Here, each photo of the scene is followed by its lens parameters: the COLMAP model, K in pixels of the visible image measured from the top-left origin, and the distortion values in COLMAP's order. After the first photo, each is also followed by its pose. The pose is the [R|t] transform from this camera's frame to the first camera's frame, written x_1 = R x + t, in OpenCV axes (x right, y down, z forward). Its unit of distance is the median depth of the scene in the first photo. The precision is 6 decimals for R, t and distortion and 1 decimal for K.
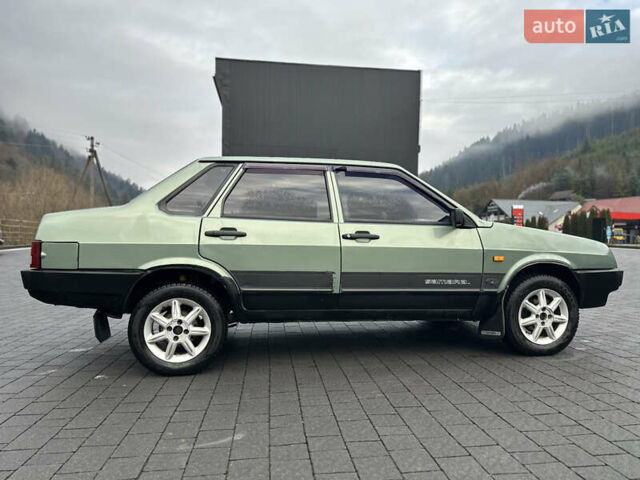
lens RADIAL K [[447.7, 0, 320.0], [0, 447.7, 240.0], [0, 0, 1]] dist [0.035853, -0.040408]
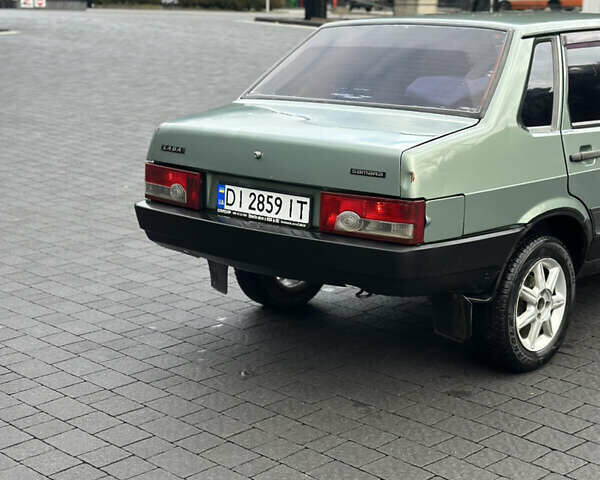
lens RADIAL K [[1097.3, 0, 300.0], [0, 1097.3, 240.0], [0, 0, 1]] dist [0.118104, 0.158417]
pose [[0.795695, -0.131586, 0.591231, -1.414721], [-0.005271, 0.974575, 0.223998, -0.236720], [-0.605674, -0.181351, 0.774771, -0.042547]]
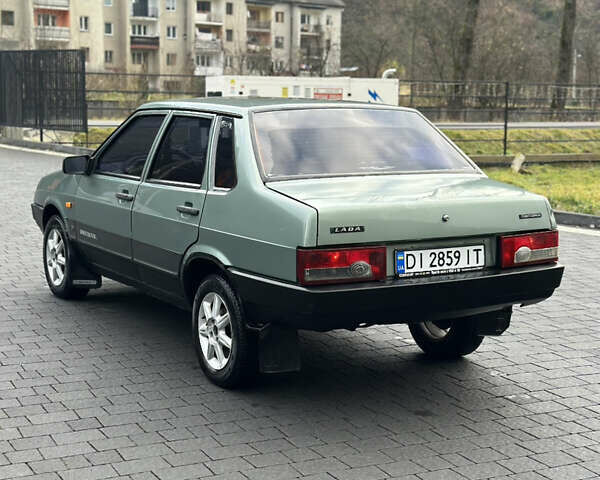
lens RADIAL K [[1097.3, 0, 300.0], [0, 1097.3, 240.0], [0, 0, 1]] dist [0.118104, 0.158417]
pose [[-0.344401, -0.138805, 0.928505, -2.089241], [-0.027152, 0.990069, 0.137938, -0.218762], [-0.938430, 0.022295, -0.344749, 1.887615]]
